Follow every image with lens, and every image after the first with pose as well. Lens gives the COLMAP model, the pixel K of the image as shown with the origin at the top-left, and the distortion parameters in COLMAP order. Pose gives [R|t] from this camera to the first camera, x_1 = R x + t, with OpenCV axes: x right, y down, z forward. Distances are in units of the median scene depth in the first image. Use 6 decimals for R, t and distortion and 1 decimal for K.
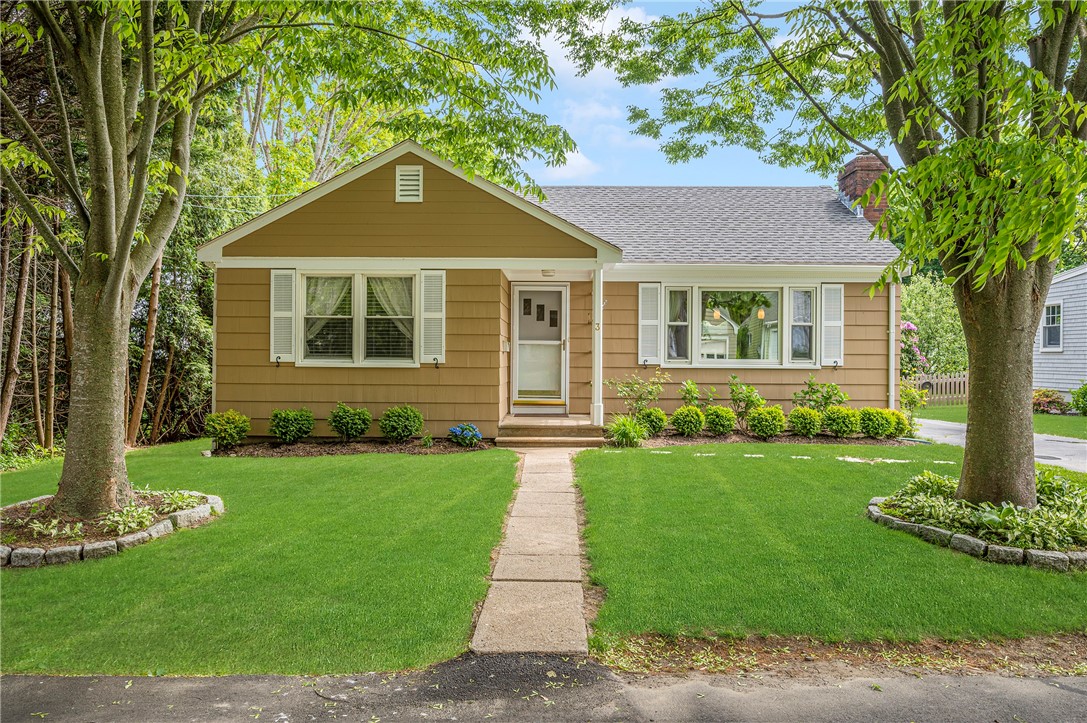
lens RADIAL K [[812.6, 0, 543.5], [0, 812.6, 361.5], [0, 0, 1]] dist [-0.006584, -0.000913]
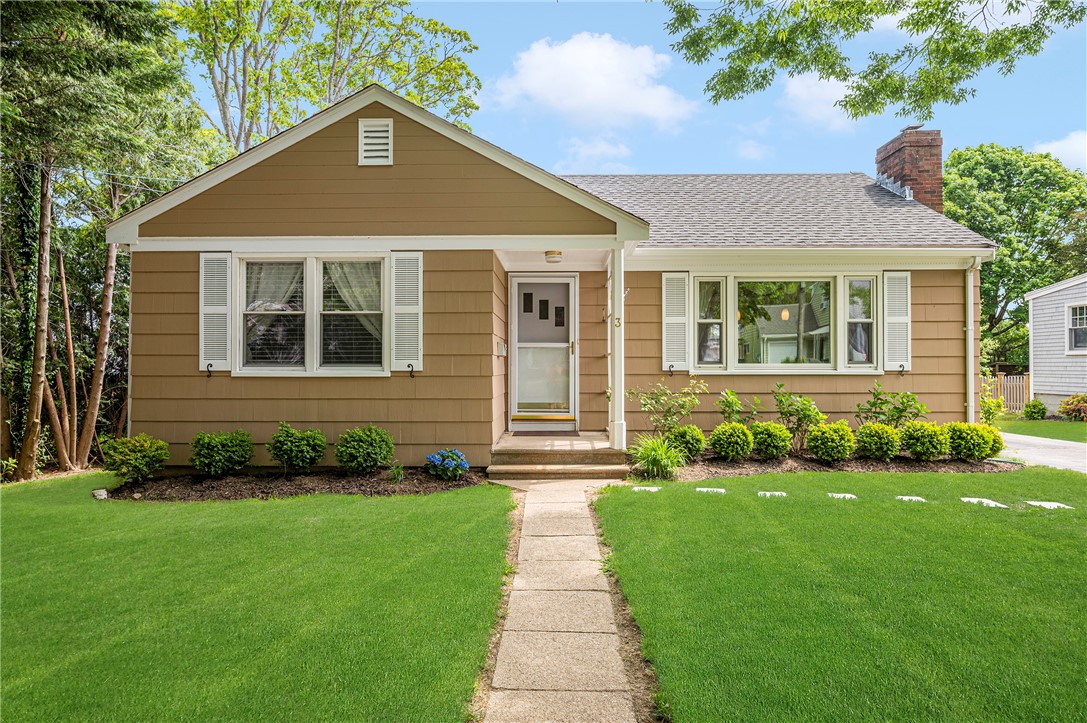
lens RADIAL K [[693.9, 0, 543.5], [0, 693.9, 361.5], [0, 0, 1]] dist [-0.002244, 0.000890]
pose [[0.999973, -0.007350, -0.000919, -0.004329], [0.007339, 0.999900, -0.012098, 0.002079], [0.001008, 0.012091, 0.999926, 0.330055]]
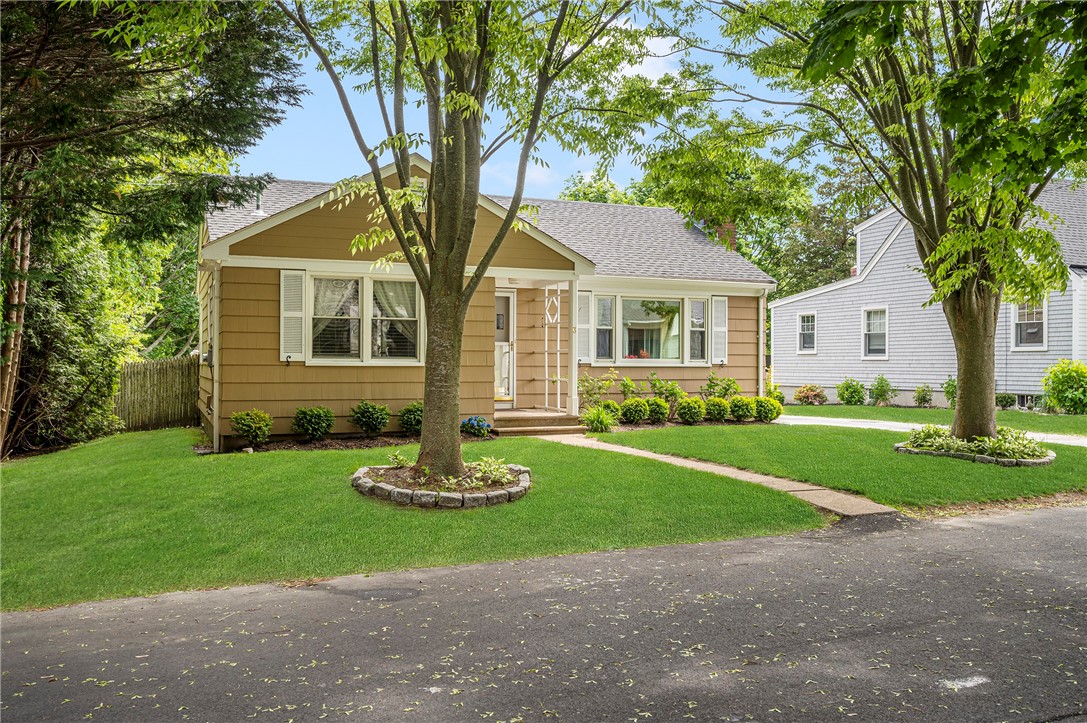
lens RADIAL K [[938.8, 0, 546.8], [0, 938.8, 367.8], [0, 0, 1]] dist [-0.002191, -0.001386]
pose [[0.915979, -0.004909, 0.401196, -0.498405], [0.005037, 0.999987, 0.000735, 0.009615], [-0.401195, 0.001347, 0.915992, -0.203981]]
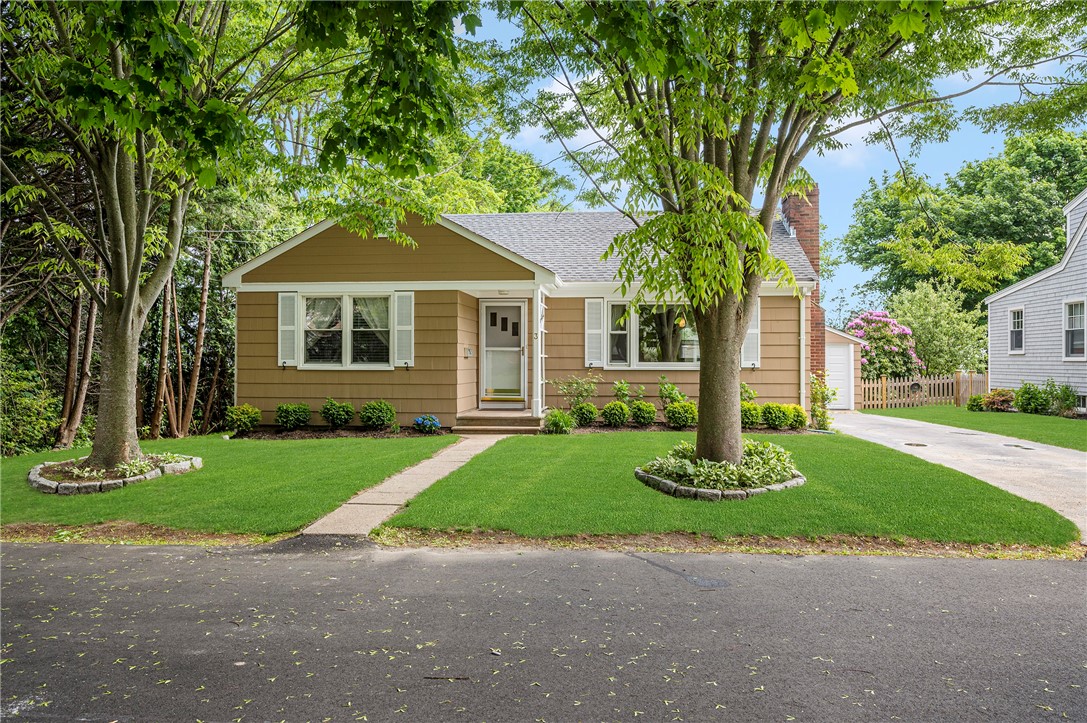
lens RADIAL K [[812.6, 0, 543.5], [0, 812.6, 361.5], [0, 0, 1]] dist [-0.006584, -0.000913]
pose [[0.995588, -0.004526, -0.093723, 0.189675], [0.003972, 0.999974, -0.006101, 0.002885], [0.093748, 0.005702, 0.995580, -0.212881]]
